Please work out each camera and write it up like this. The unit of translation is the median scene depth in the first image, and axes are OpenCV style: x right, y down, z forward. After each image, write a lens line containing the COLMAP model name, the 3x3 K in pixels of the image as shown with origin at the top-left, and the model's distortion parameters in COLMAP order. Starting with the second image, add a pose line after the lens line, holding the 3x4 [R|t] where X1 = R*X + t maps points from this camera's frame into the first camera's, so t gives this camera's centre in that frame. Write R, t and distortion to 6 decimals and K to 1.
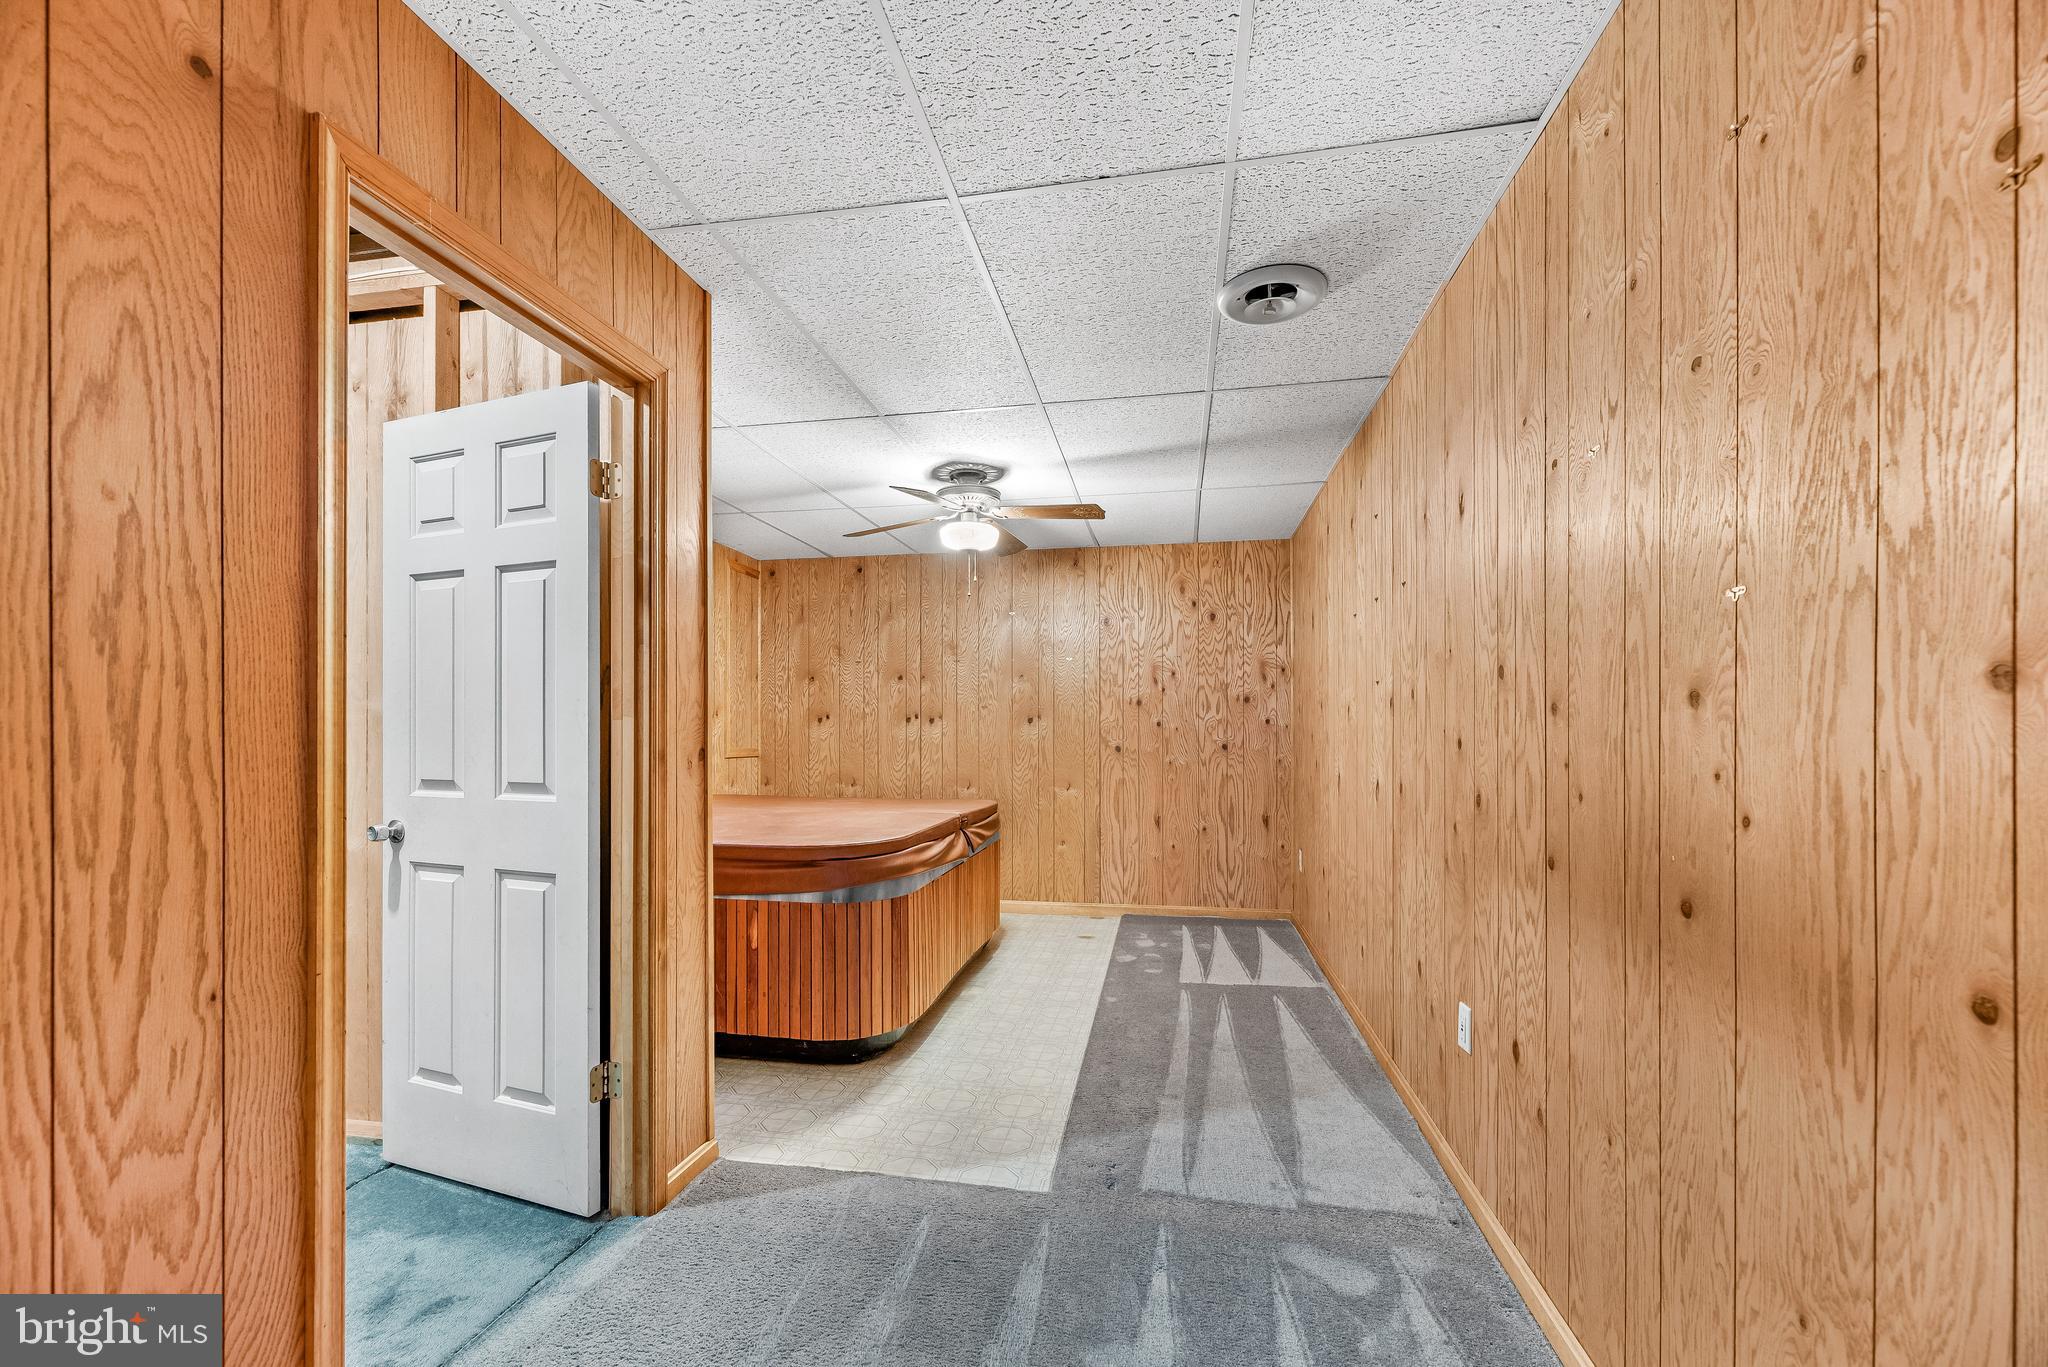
lens RADIAL K [[835.3, 0, 1022.1], [0, 835.3, 737.4], [0, 0, 1]] dist [0.002565, -0.001941]
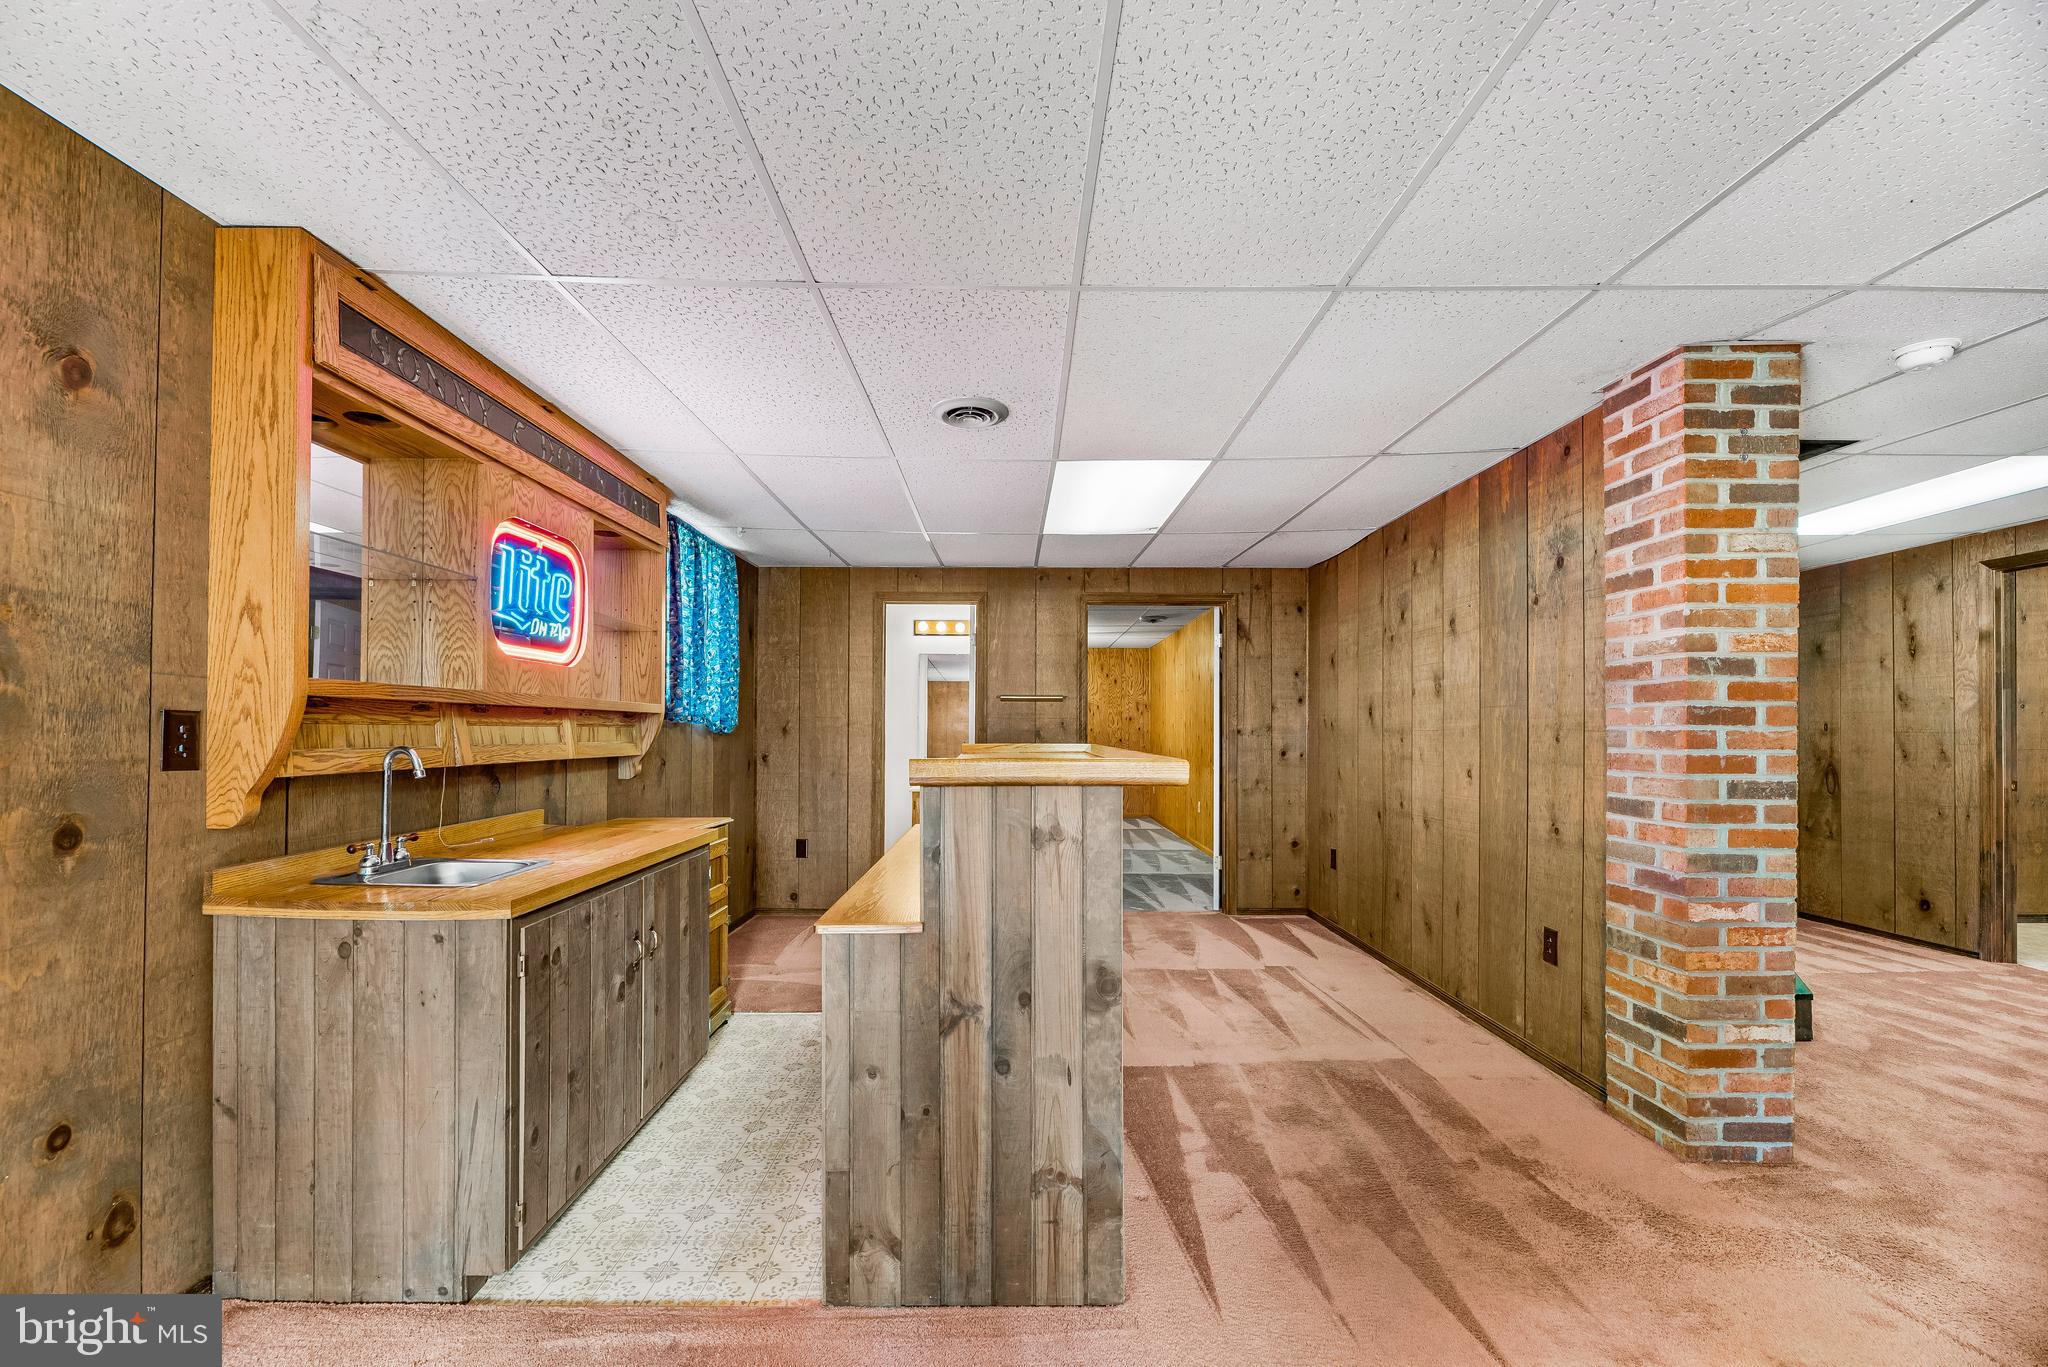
lens RADIAL K [[835.3, 0, 1009.3], [0, 835.3, 725.3], [0, 0, 1]] dist [0.002565, -0.001941]
pose [[0.985039, 0.007370, 0.172174, -0.424830], [-0.005312, 0.999909, -0.012412, 0.000646], [-0.172250, 0.011312, 0.984988, -1.117149]]
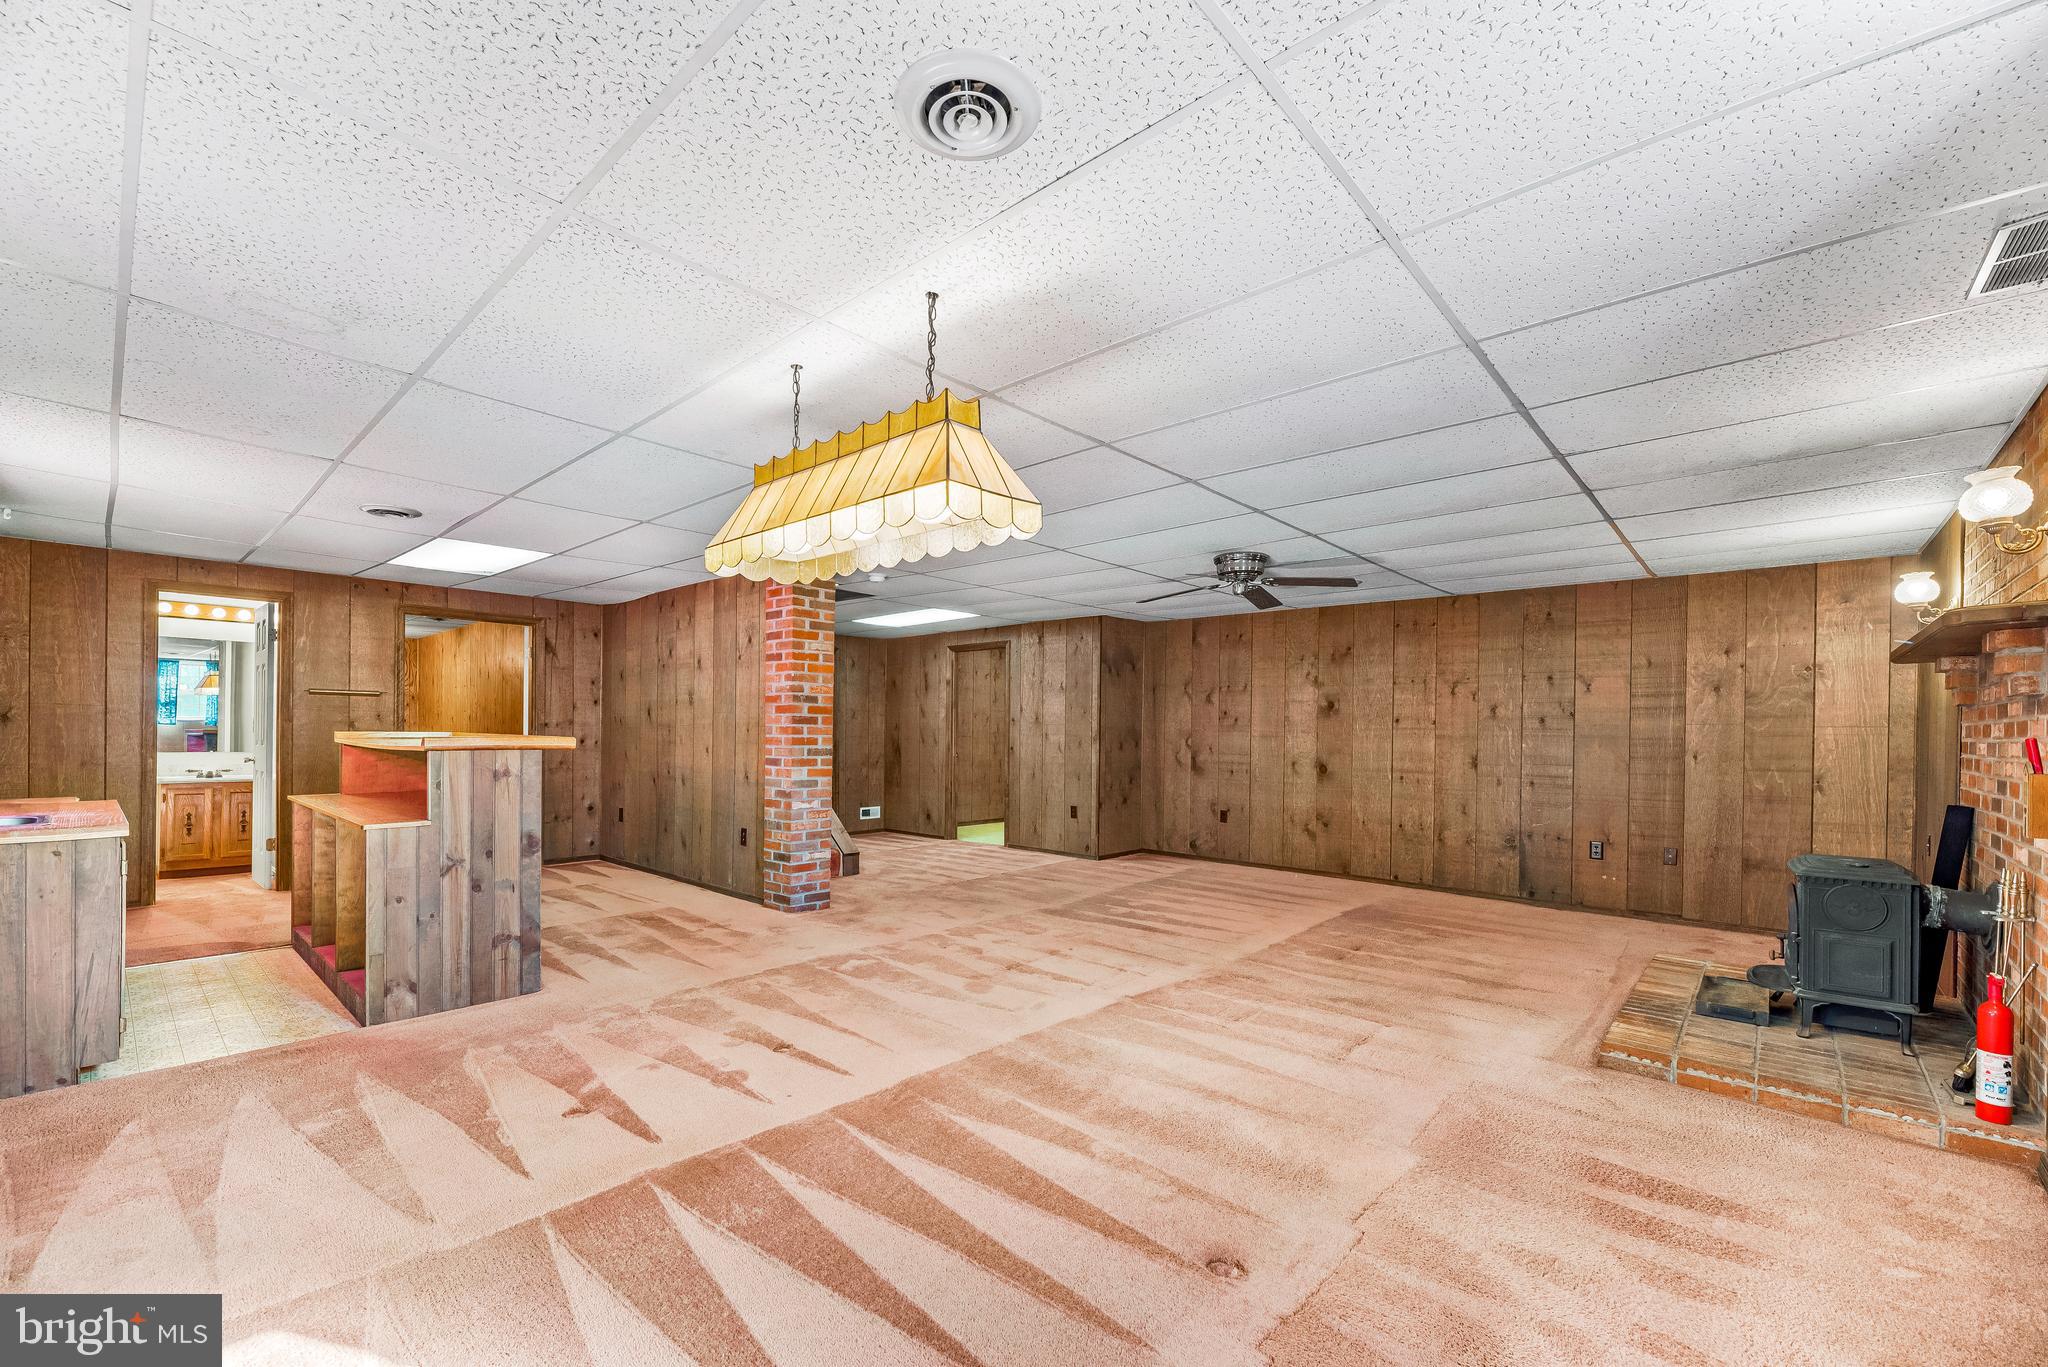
lens RADIAL K [[835.3, 0, 1020.0], [0, 835.3, 737.8], [0, 0, 1]] dist [0.002565, -0.001941]
pose [[0.529430, 0.003935, 0.848344, -0.703558], [-0.010308, 0.999945, 0.001795, 0.004980], [-0.848291, -0.009695, 0.529442, -1.506830]]
